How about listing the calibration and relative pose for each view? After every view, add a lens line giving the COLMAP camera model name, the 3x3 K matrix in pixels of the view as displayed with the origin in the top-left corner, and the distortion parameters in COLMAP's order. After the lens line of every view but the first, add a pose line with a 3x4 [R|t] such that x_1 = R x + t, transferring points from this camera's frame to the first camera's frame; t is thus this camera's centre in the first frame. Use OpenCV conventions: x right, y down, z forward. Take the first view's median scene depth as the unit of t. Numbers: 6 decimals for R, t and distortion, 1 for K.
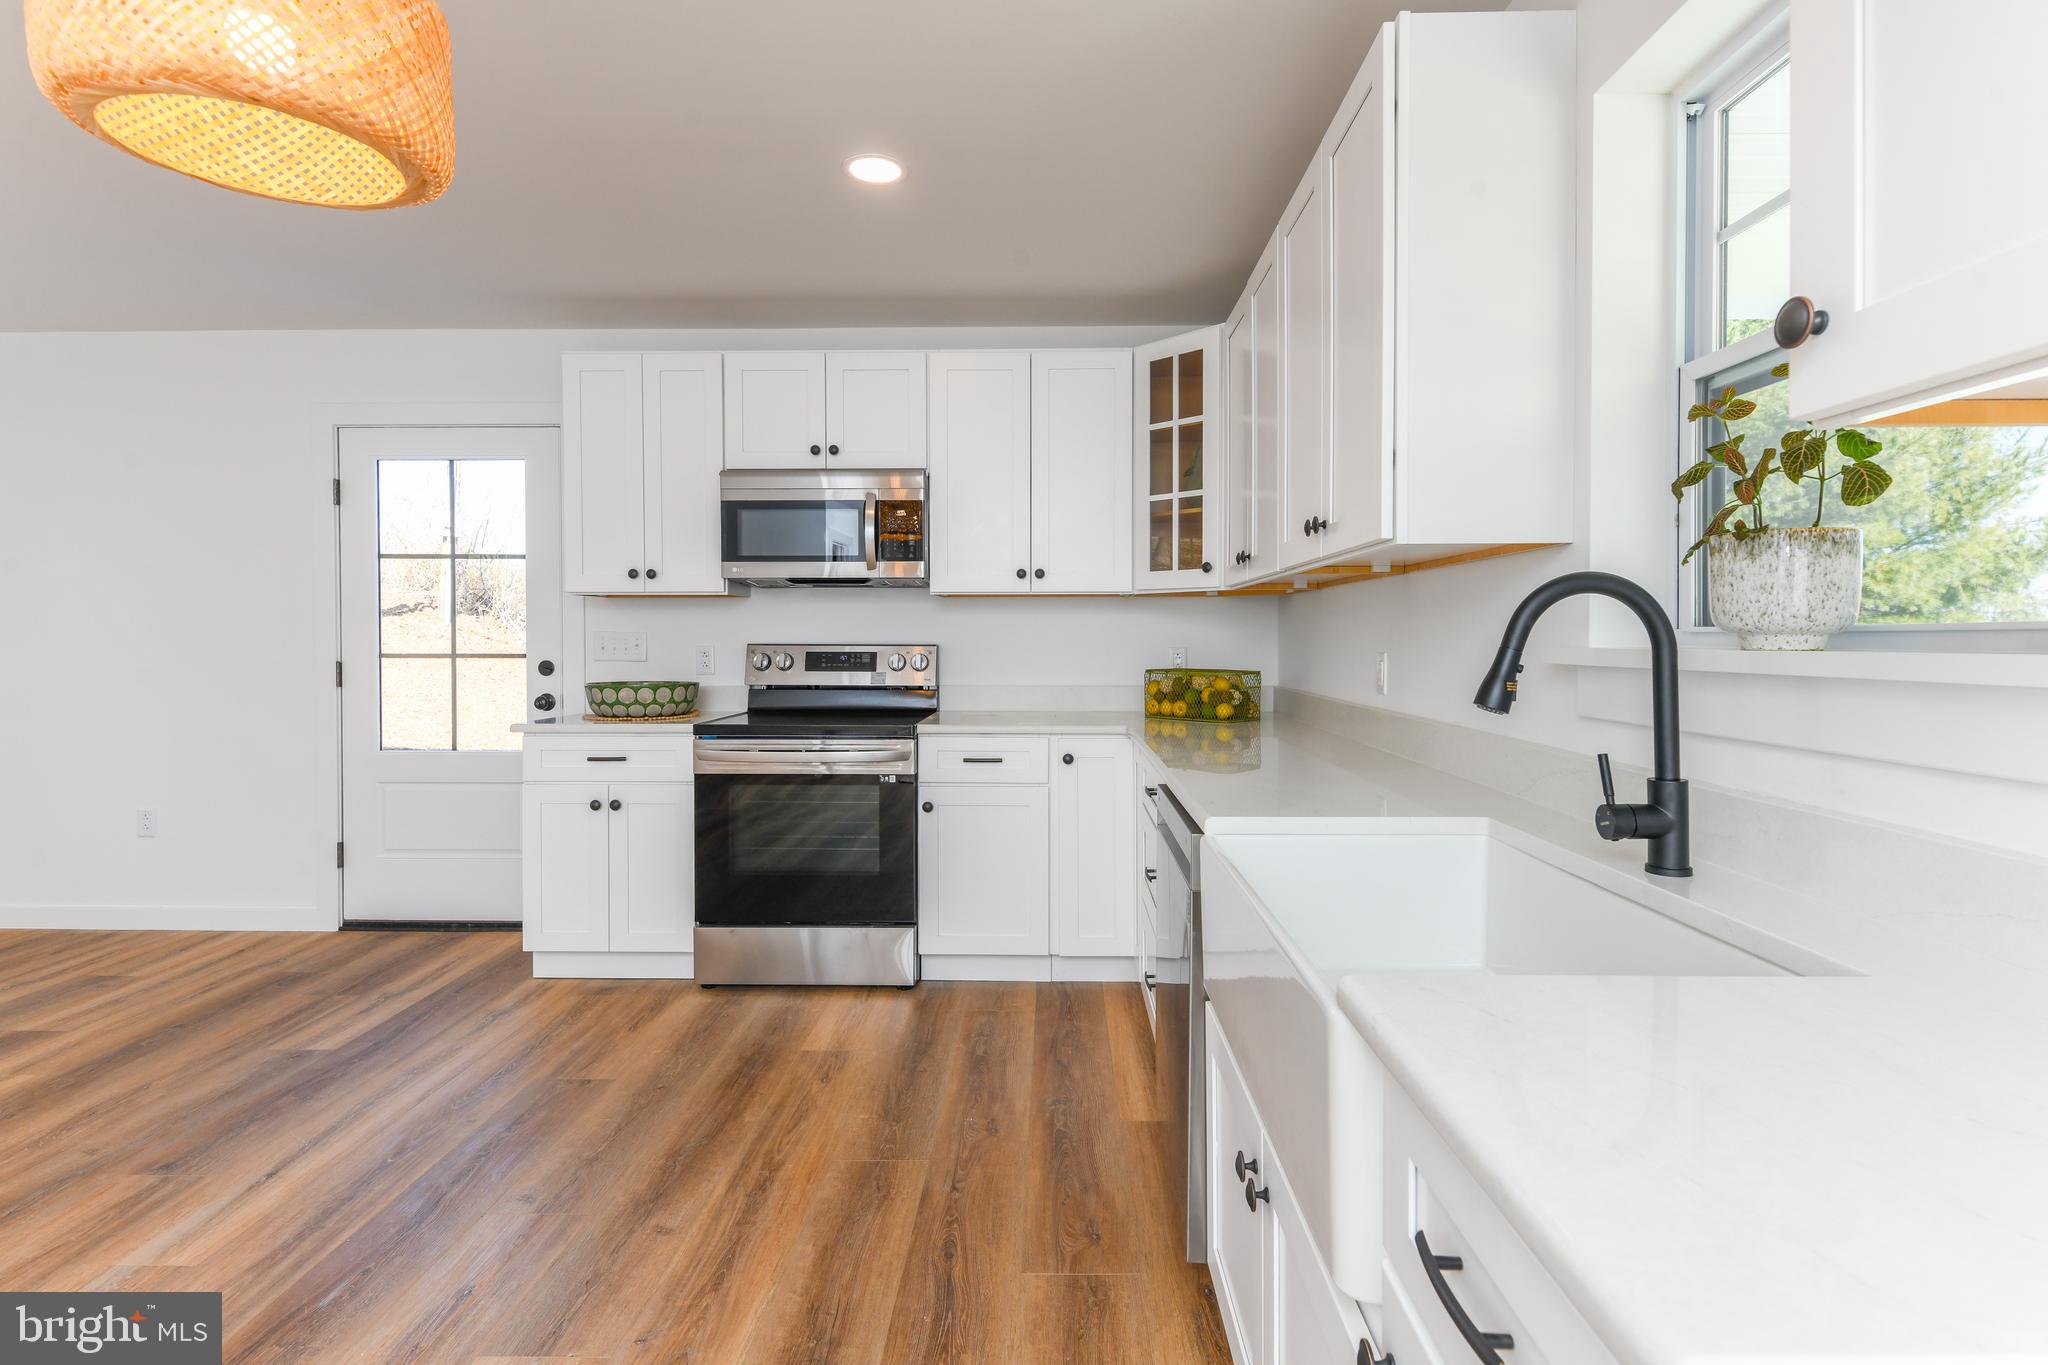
lens RADIAL K [[1008.8, 0, 1023.3], [0, 1008.8, 660.3], [0, 0, 1]] dist [0.014652, -0.006950]
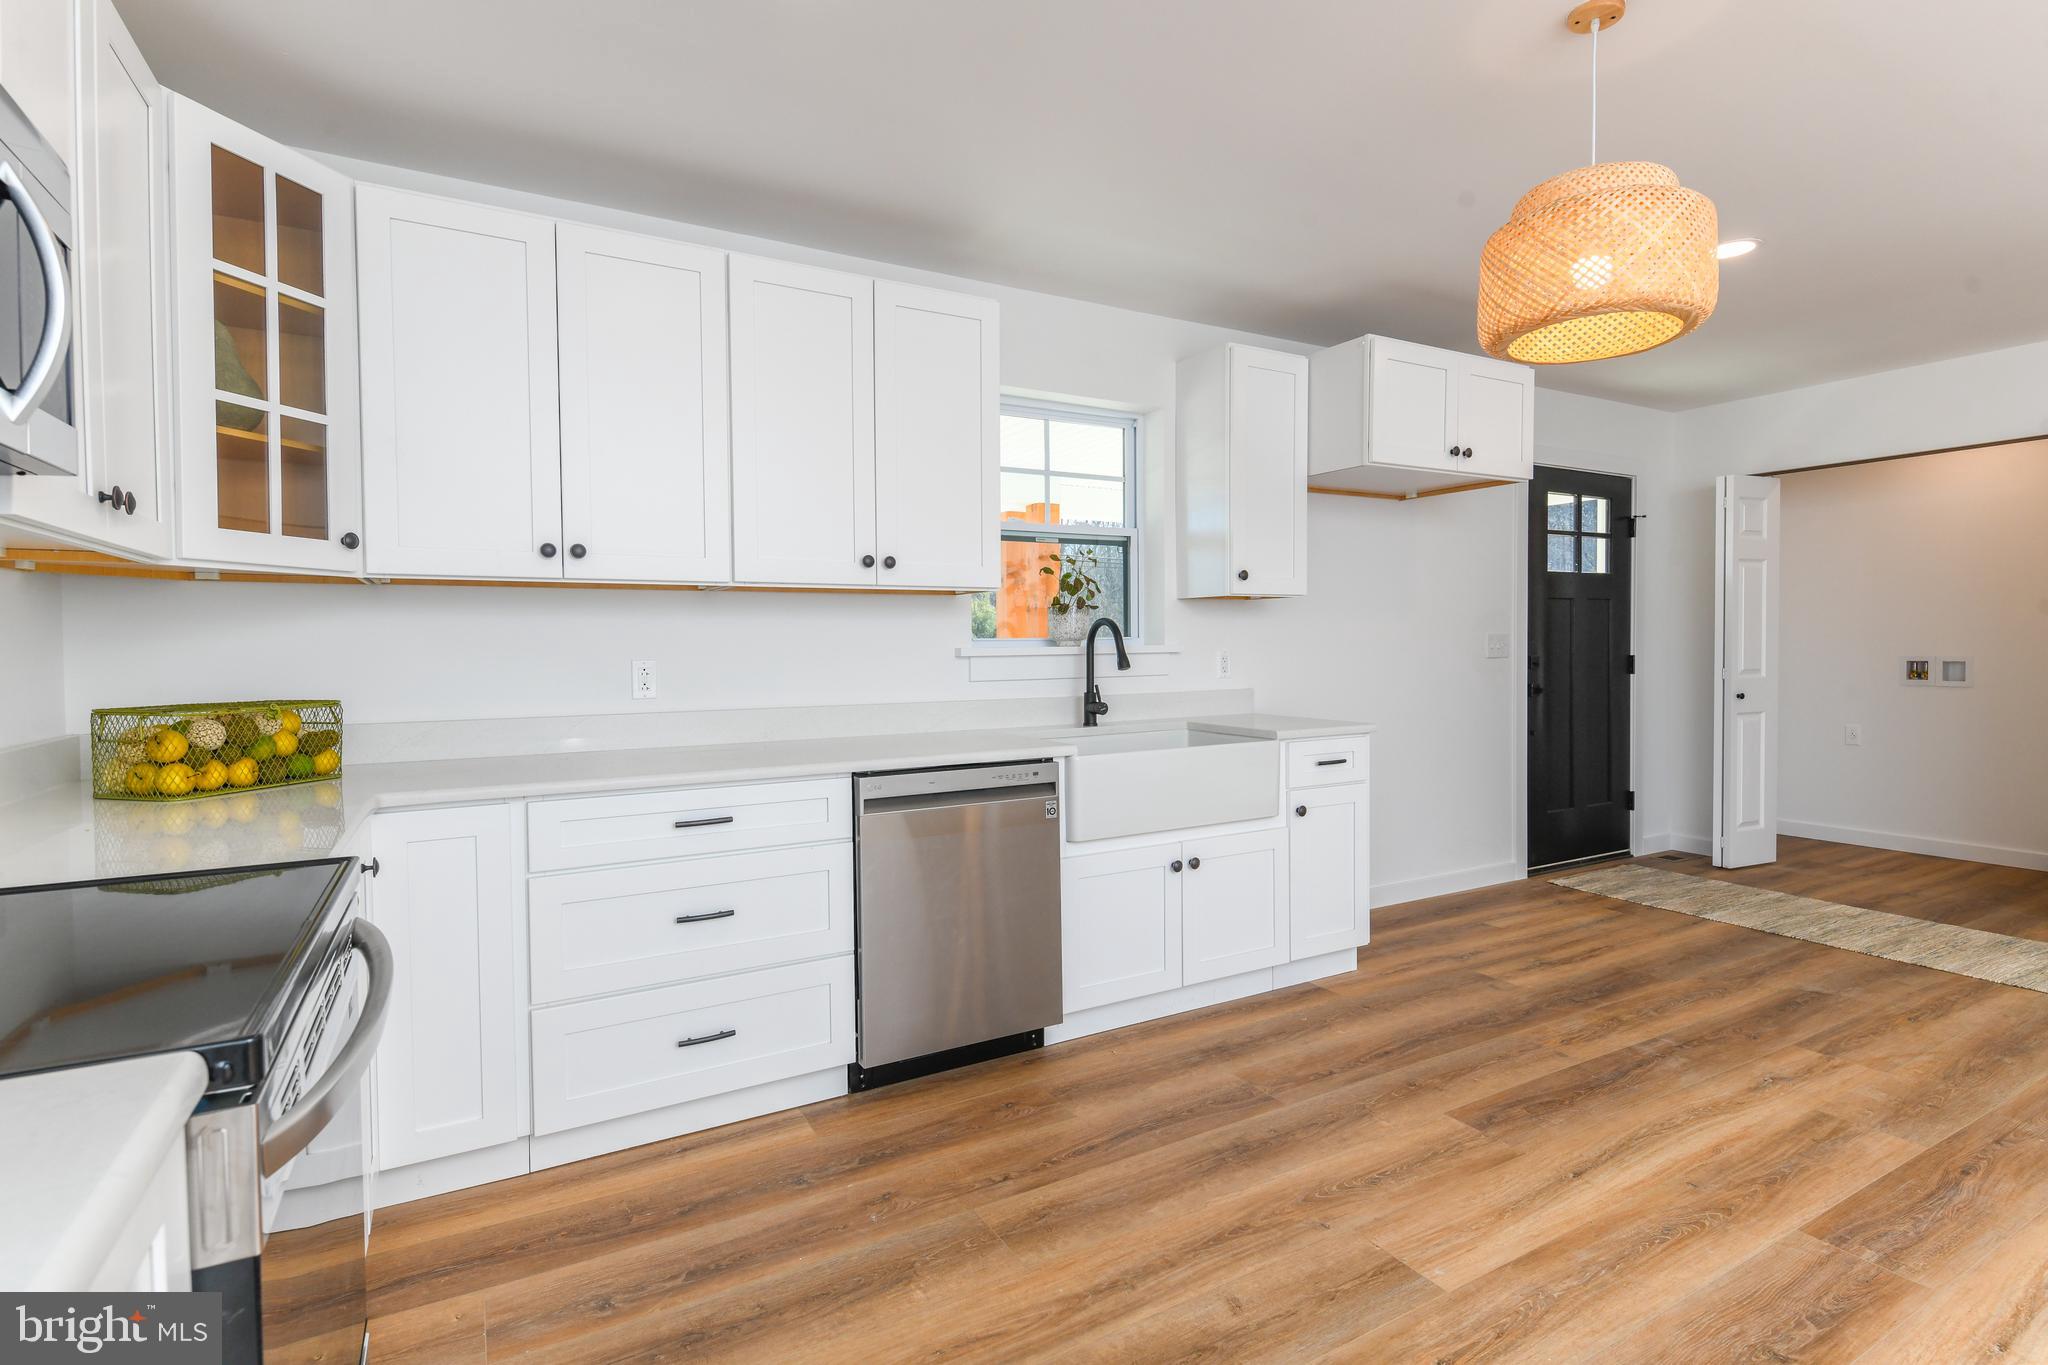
lens RADIAL K [[1008.8, 0, 1040.3], [0, 1008.8, 663.5], [0, 0, 1]] dist [0.014652, -0.006950]
pose [[-0.541493, -0.018396, 0.840504, -0.605885], [0.025278, 0.998952, 0.038149, -0.026026], [-0.840325, 0.041904, -0.540461, 0.967251]]
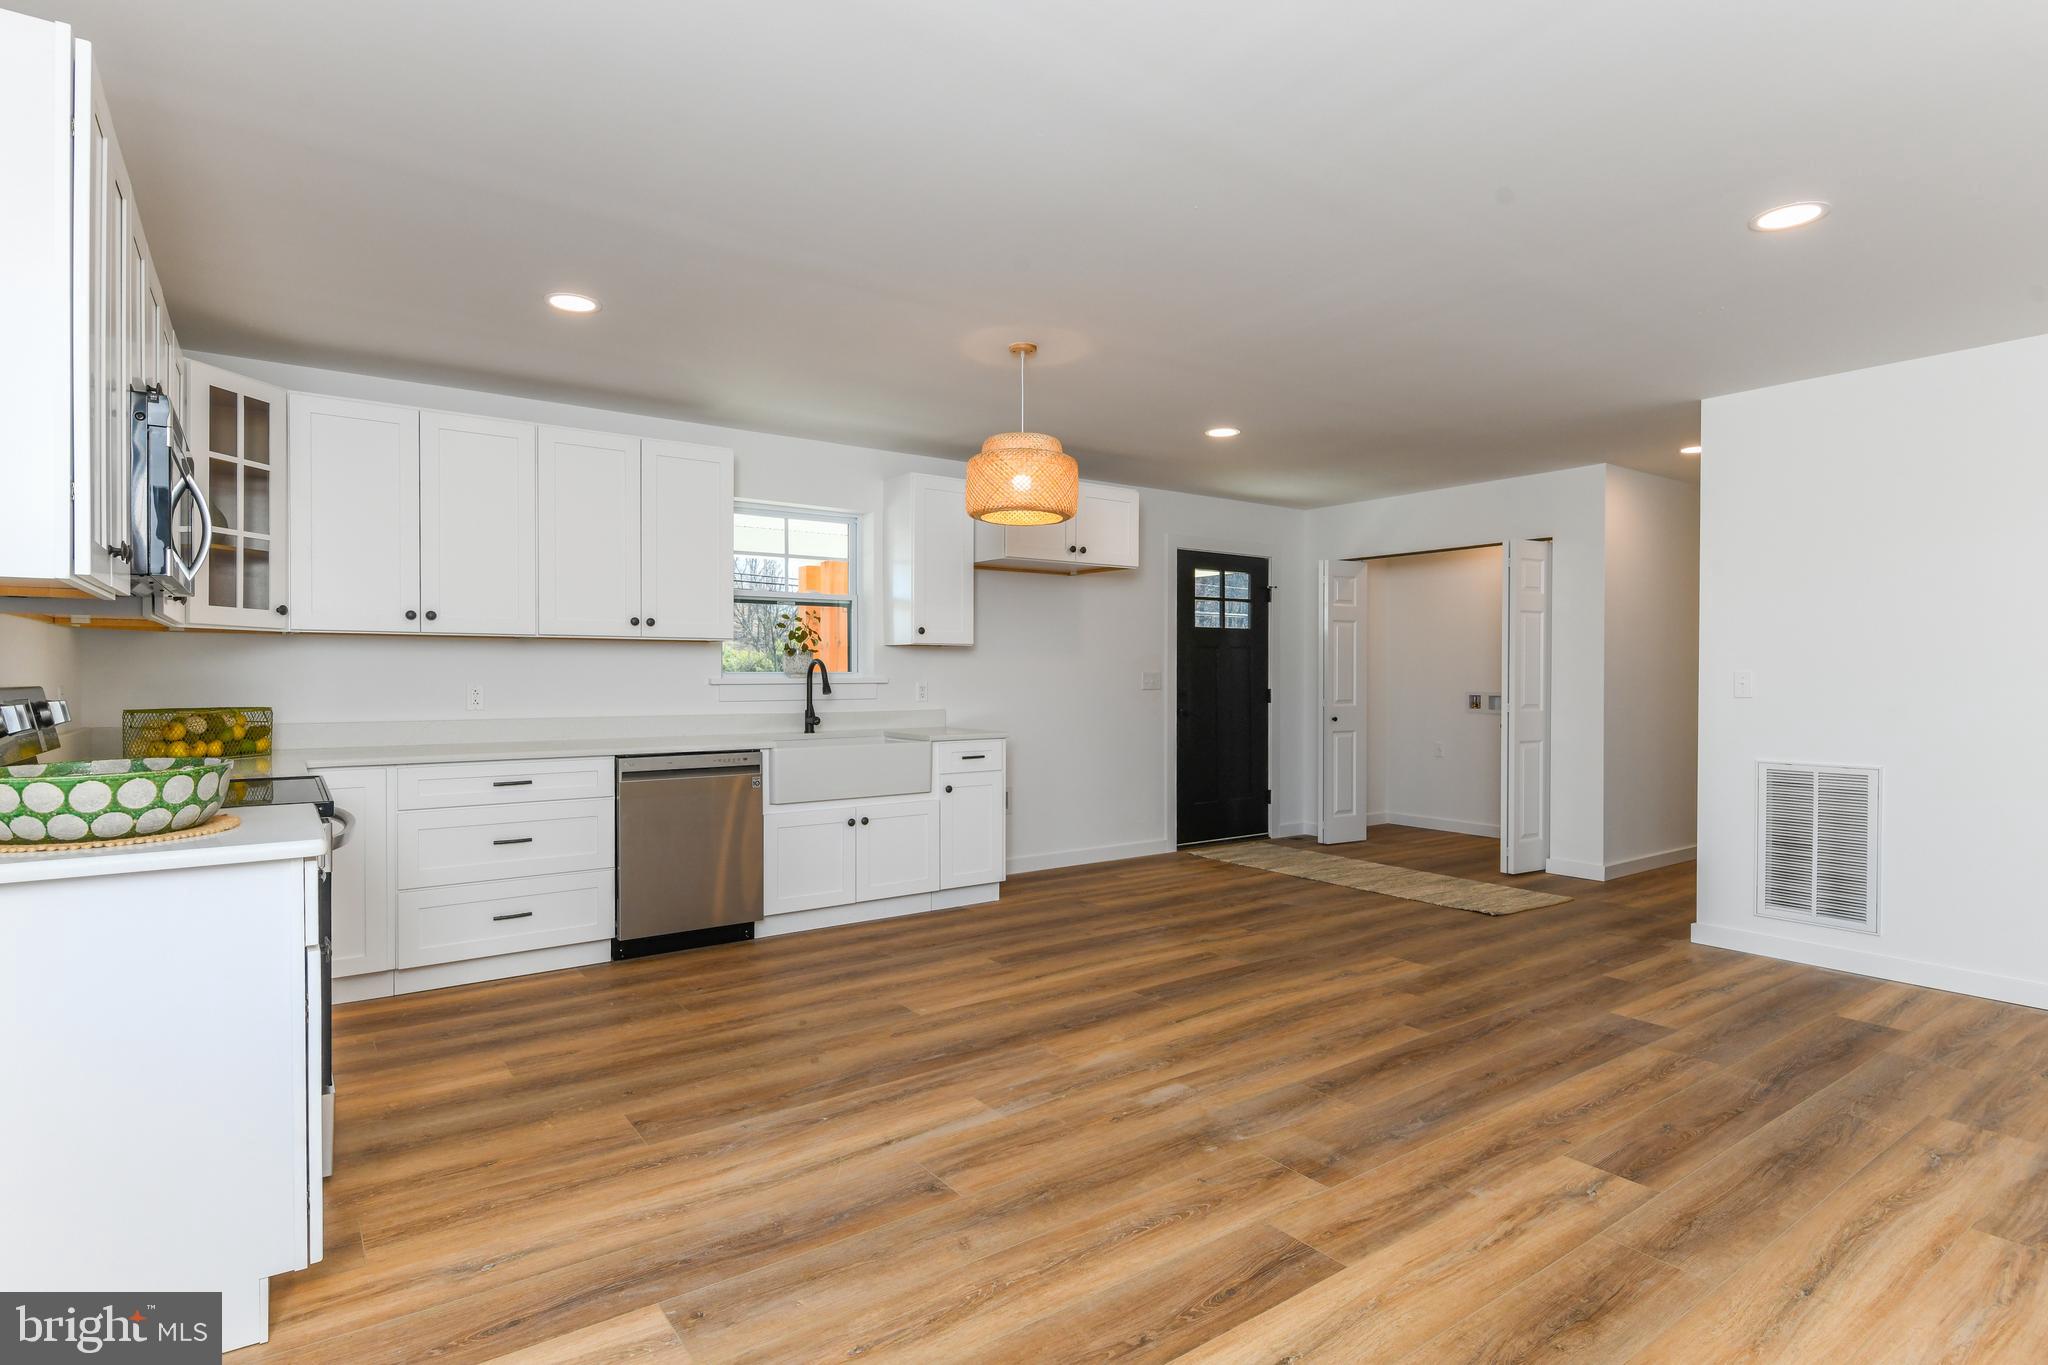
lens RADIAL K [[1008.8, 0, 1058.3], [0, 1008.8, 695.4], [0, 0, 1]] dist [0.014652, -0.006950]
pose [[-0.639879, -0.012566, 0.768373, -1.156301], [0.019022, 0.999301, 0.032184, -0.019372], [-0.768240, 0.035209, -0.639193, 1.042337]]
